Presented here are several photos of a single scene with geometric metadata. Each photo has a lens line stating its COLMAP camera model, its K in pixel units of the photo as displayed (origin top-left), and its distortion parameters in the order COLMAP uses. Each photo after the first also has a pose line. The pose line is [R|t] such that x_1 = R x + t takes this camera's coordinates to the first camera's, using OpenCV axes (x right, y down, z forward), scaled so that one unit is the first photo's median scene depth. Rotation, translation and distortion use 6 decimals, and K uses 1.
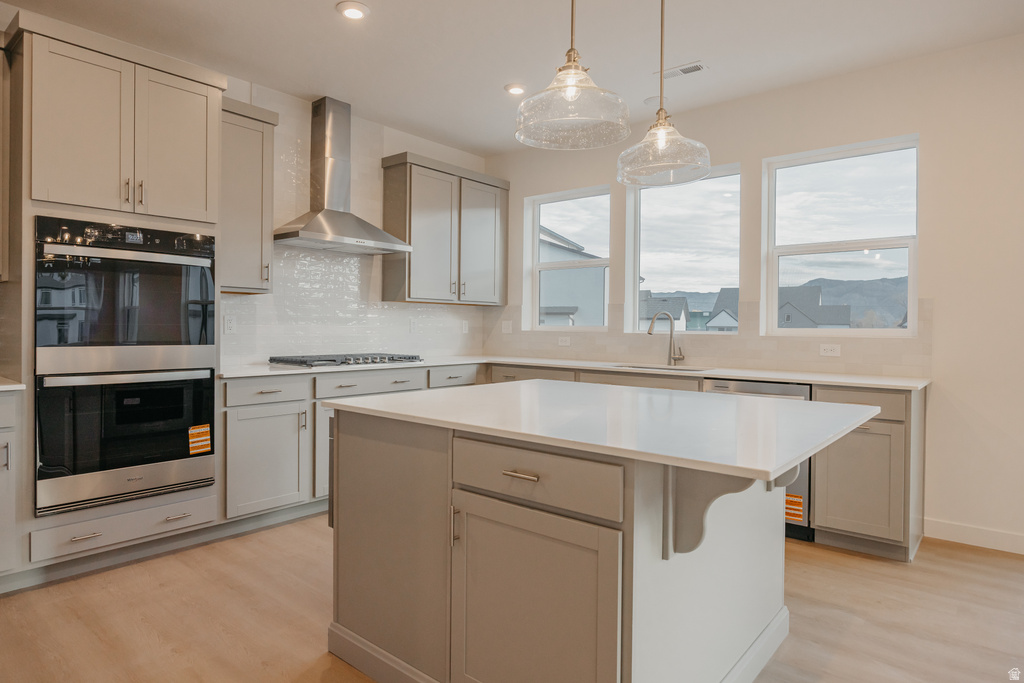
lens RADIAL K [[599.4, 0, 517.7], [0, 599.4, 332.8], [0, 0, 1]] dist [-0.006570, 0.000854]
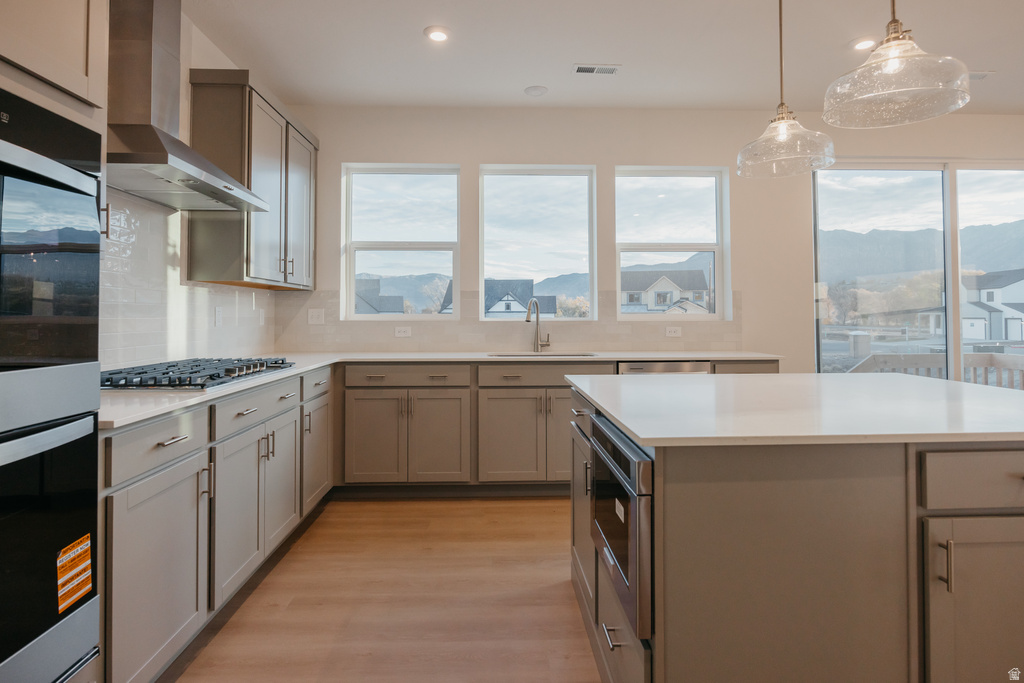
lens RADIAL K [[549.6, 0, 515.9], [0, 549.6, 303.2], [0, 0, 1]] dist [-0.005951, -0.003562]
pose [[0.743971, 0.002498, 0.668207, -0.449535], [0.016850, 0.999605, -0.022498, -0.008603], [-0.667999, 0.027998, 0.743635, 0.373111]]
